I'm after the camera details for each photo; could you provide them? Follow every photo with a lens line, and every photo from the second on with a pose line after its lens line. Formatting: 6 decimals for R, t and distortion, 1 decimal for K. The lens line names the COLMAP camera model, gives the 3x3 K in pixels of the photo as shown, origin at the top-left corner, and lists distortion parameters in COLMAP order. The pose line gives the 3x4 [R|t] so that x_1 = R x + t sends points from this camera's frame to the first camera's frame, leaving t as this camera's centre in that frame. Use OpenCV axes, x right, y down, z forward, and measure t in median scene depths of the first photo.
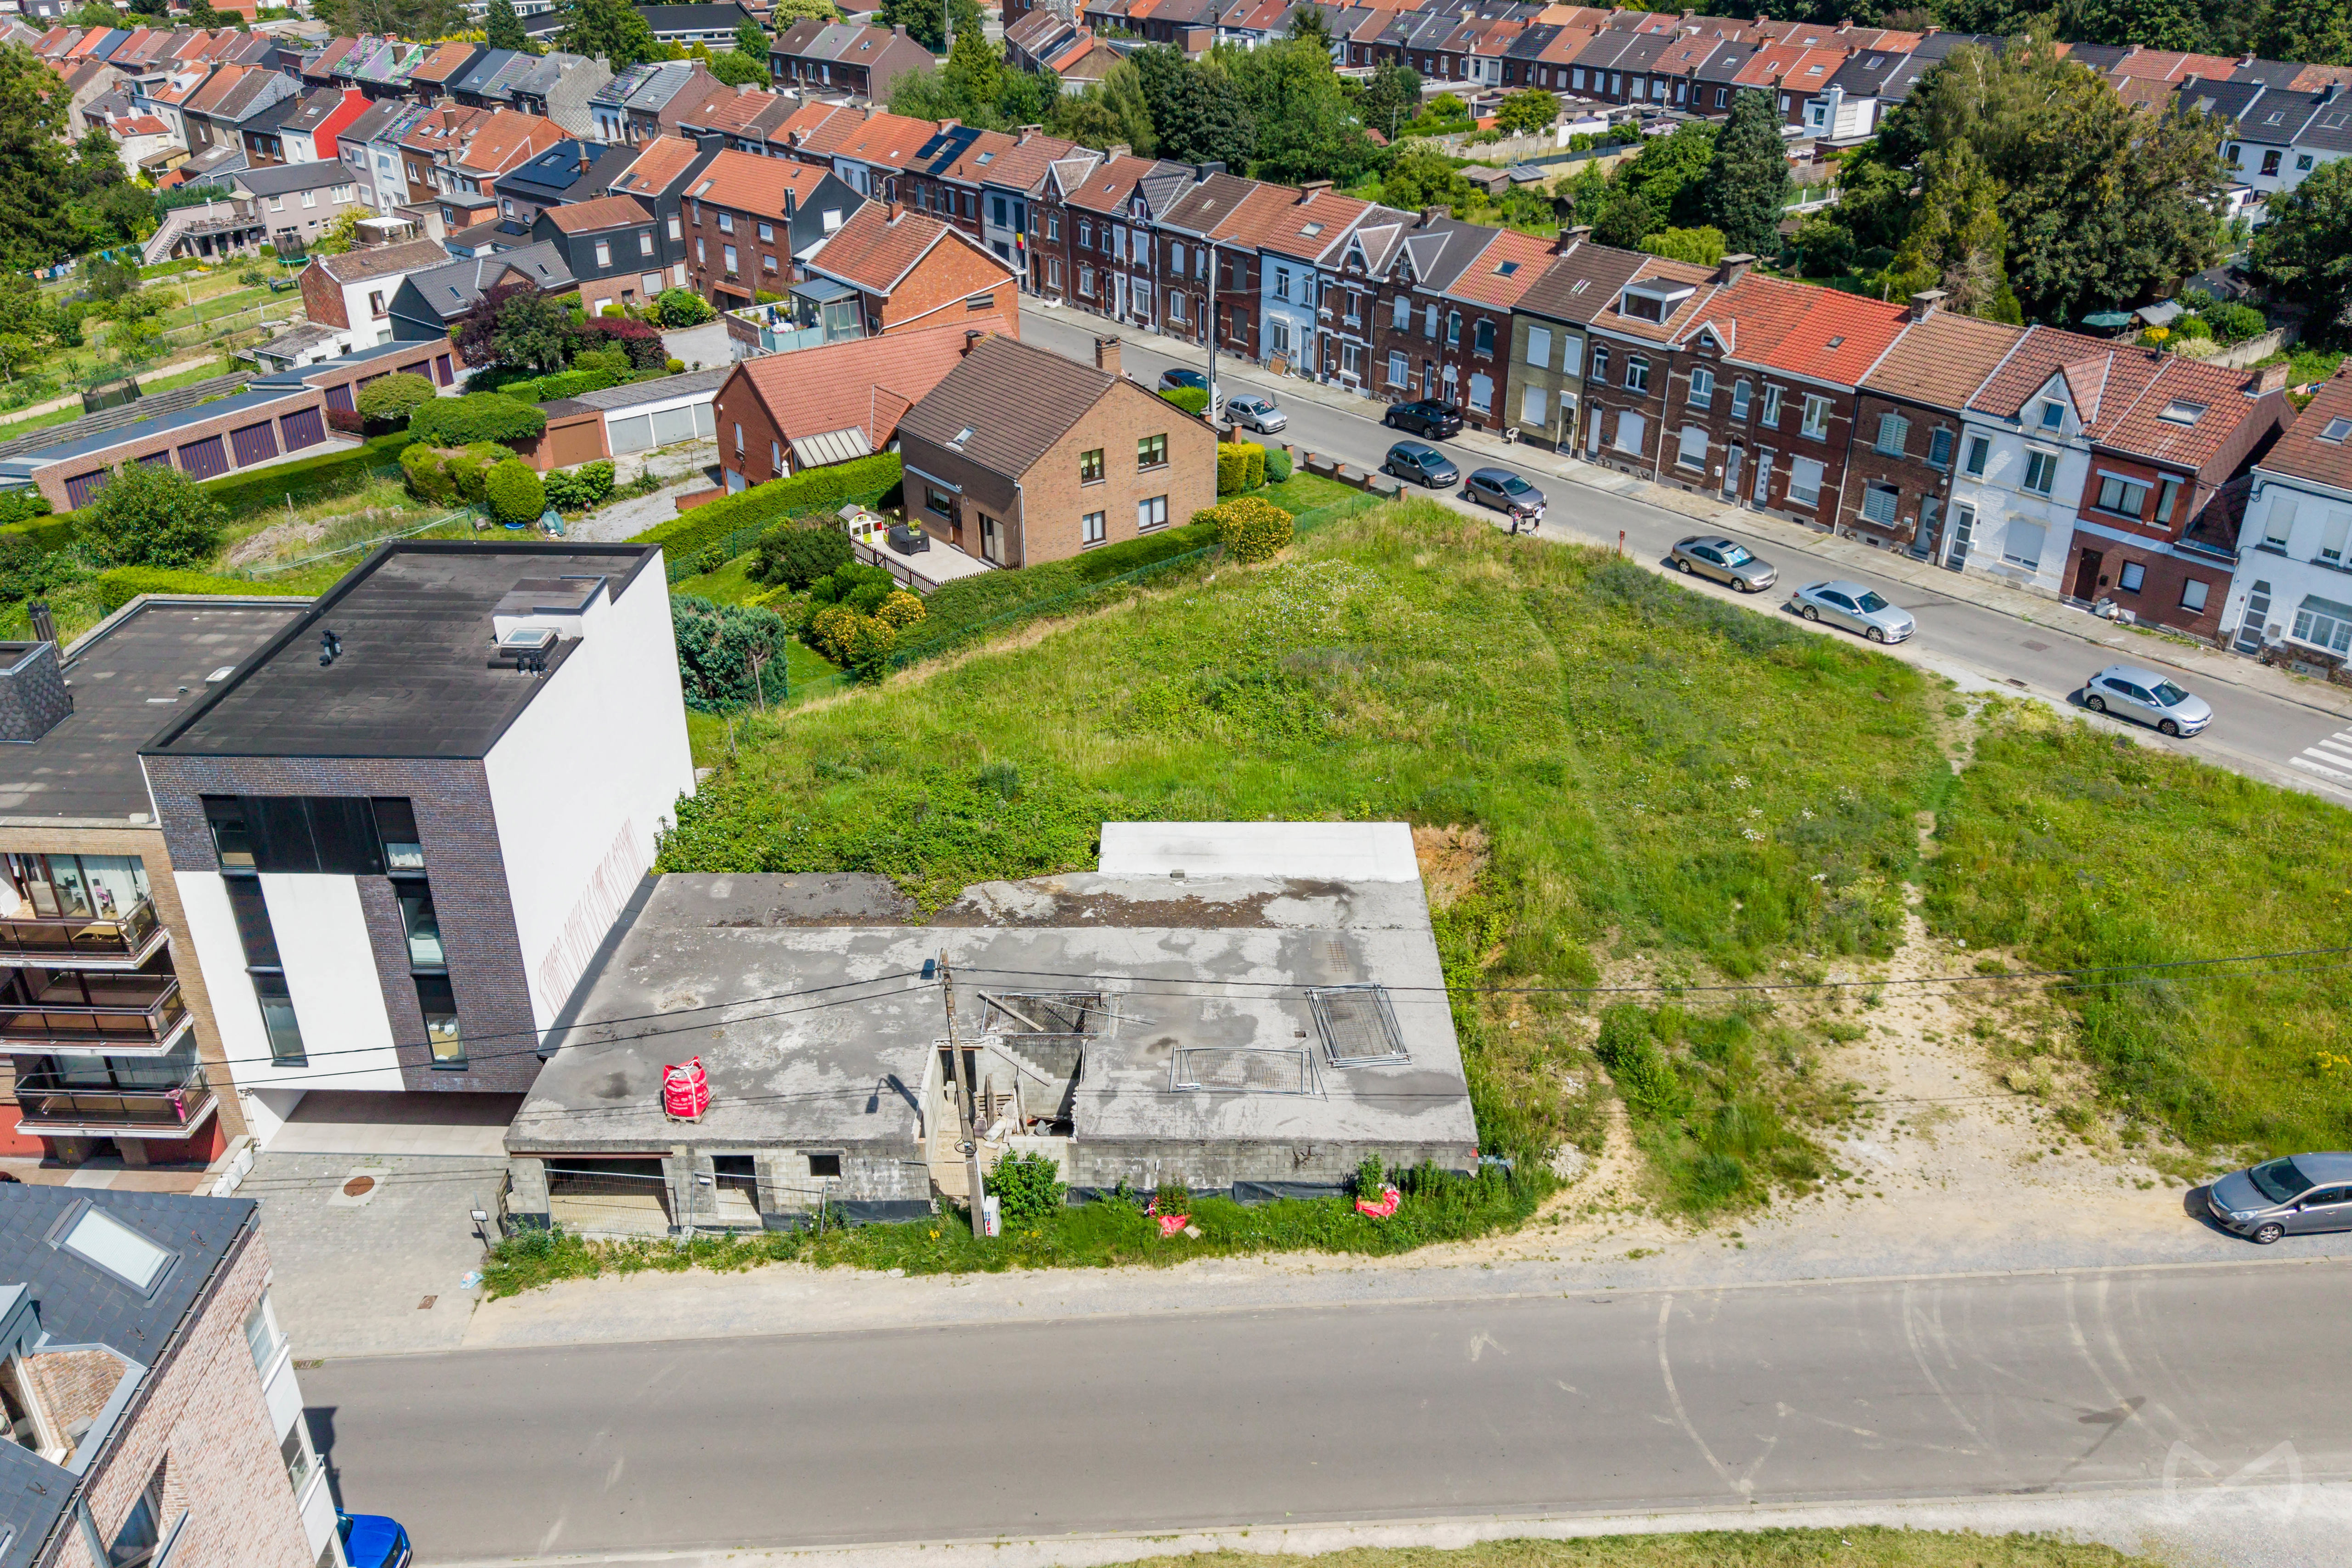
lens RADIAL K [[1863.4, 0, 1176.0], [0, 1863.4, 784.0], [0, 0, 1]] dist [0.049529, -0.057152]
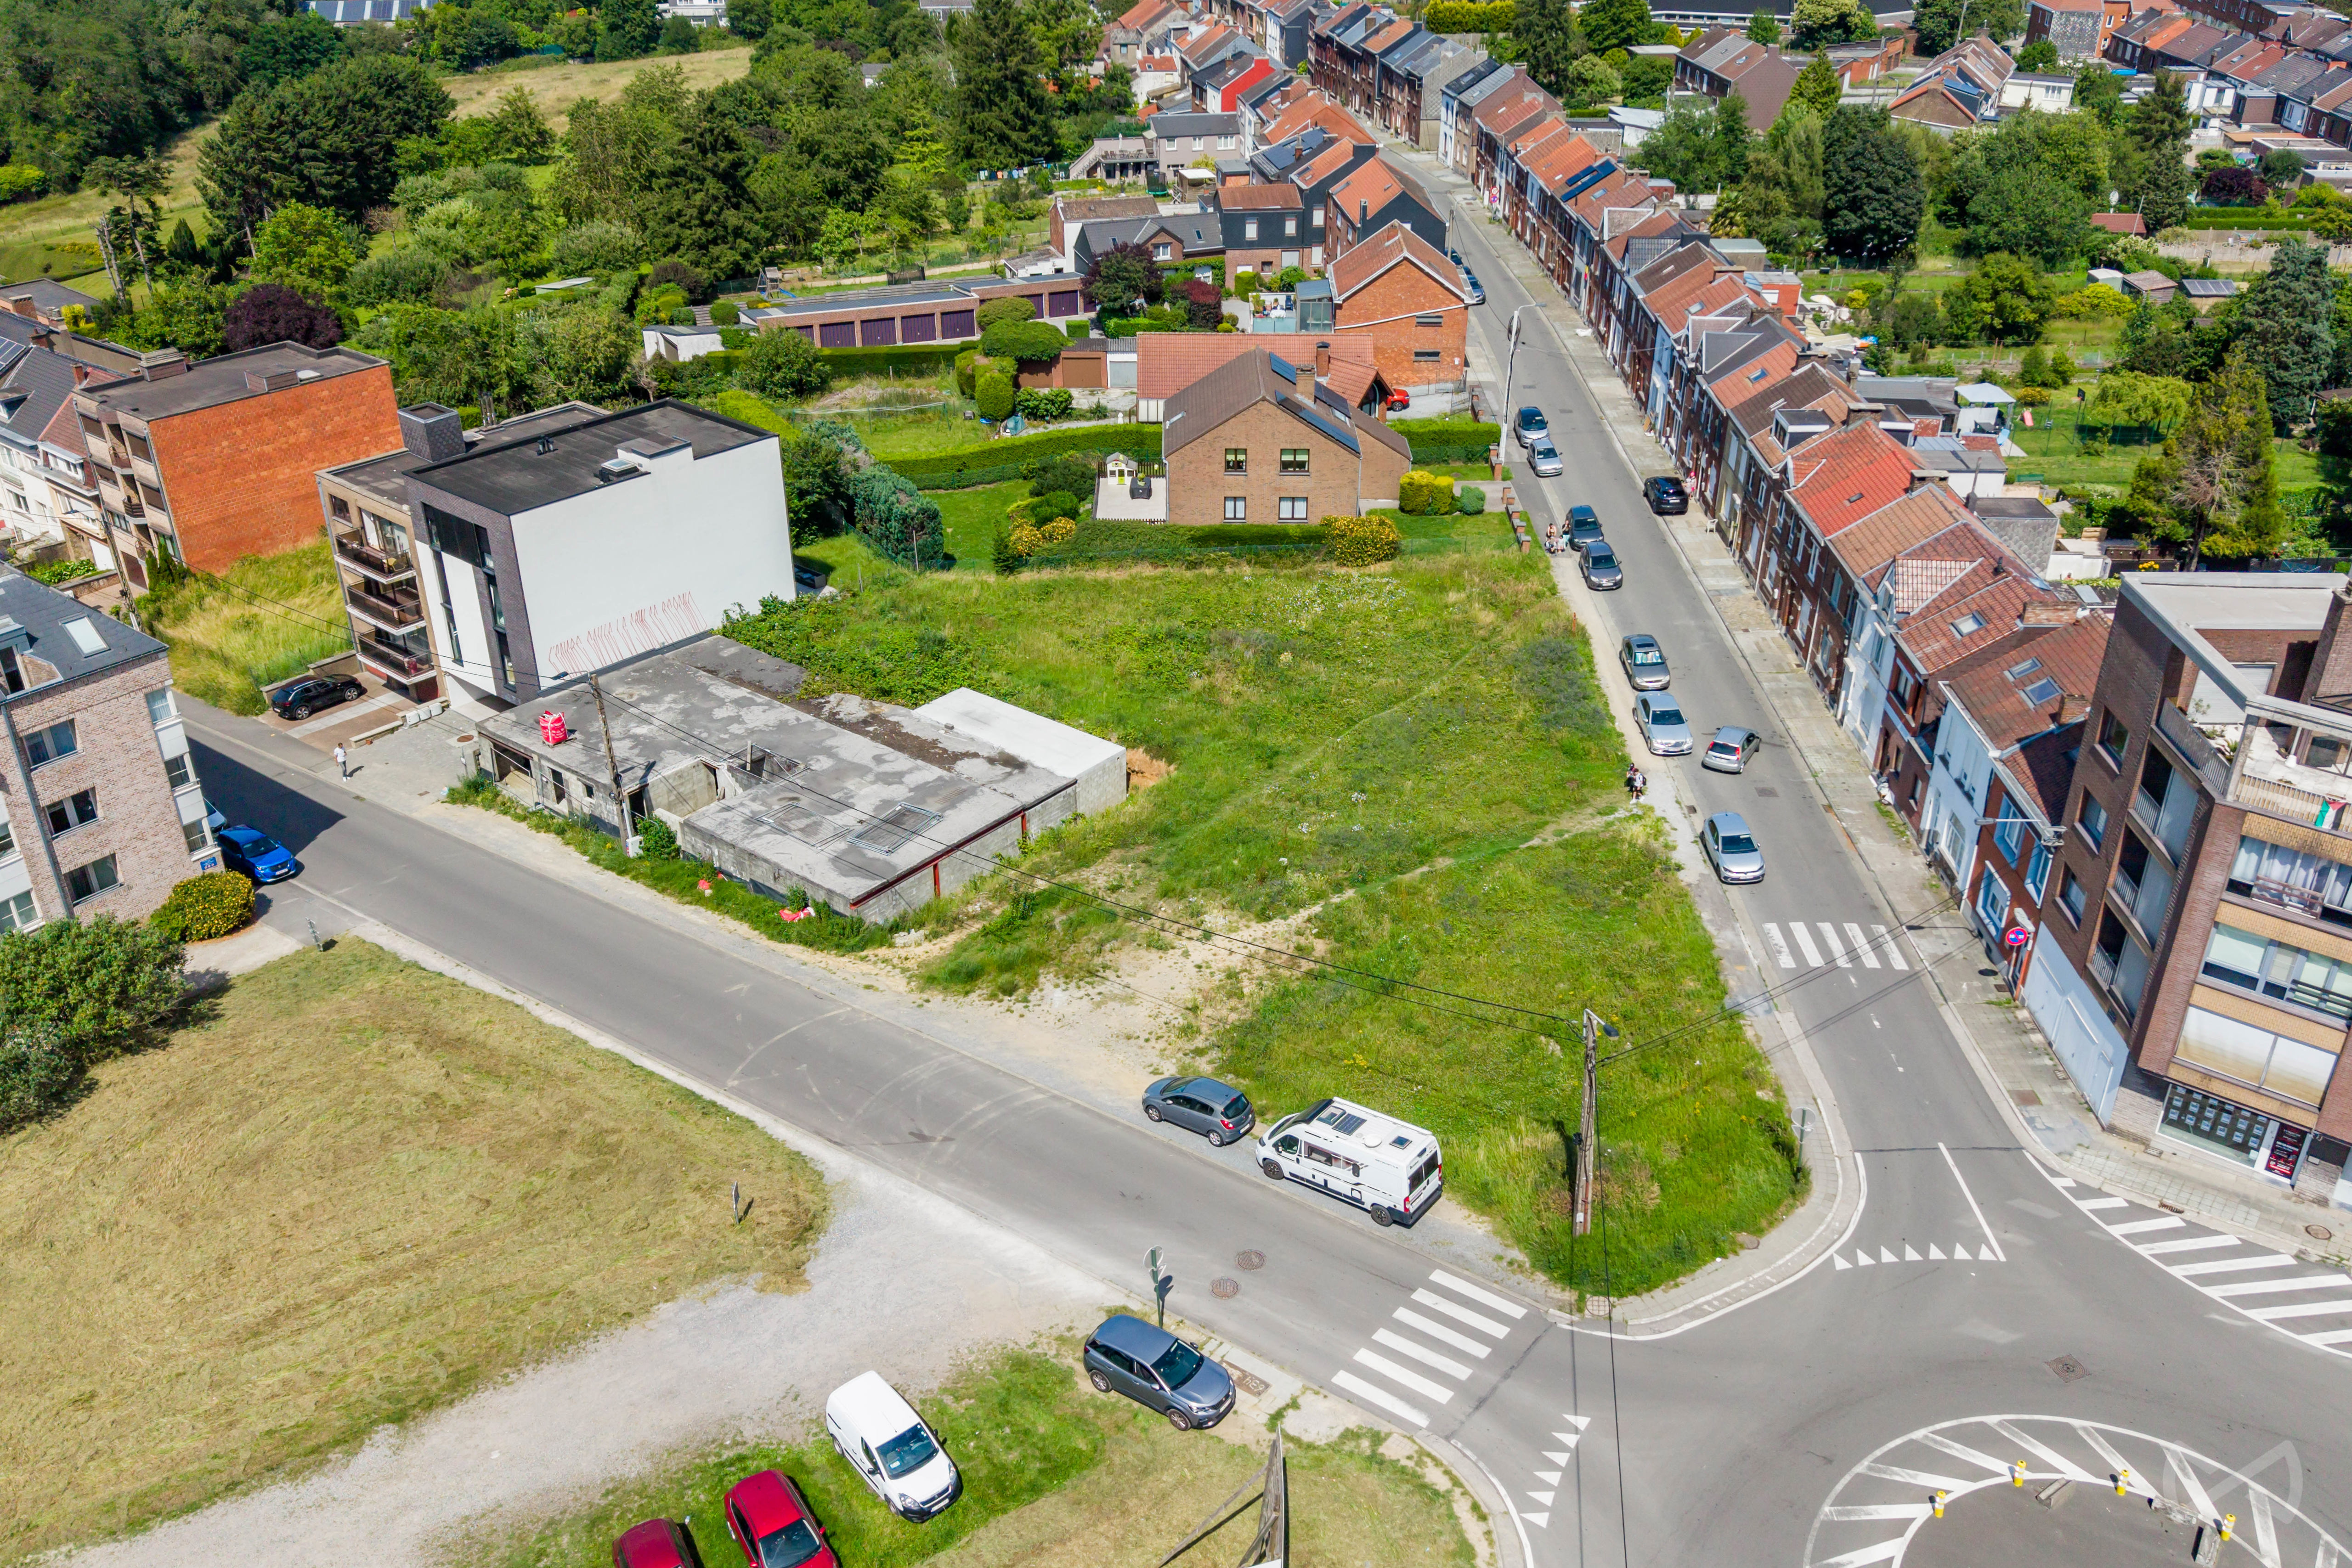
lens RADIAL K [[1946.6, 0, 1237.0], [0, 1946.6, 811.5], [0, 0, 1]] dist [0.153895, -0.314787]
pose [[0.804376, 0.305246, -0.509710, 0.703225], [-0.289849, 0.950518, 0.111816, -0.089524], [0.518620, 0.057797, 0.853049, -0.138861]]
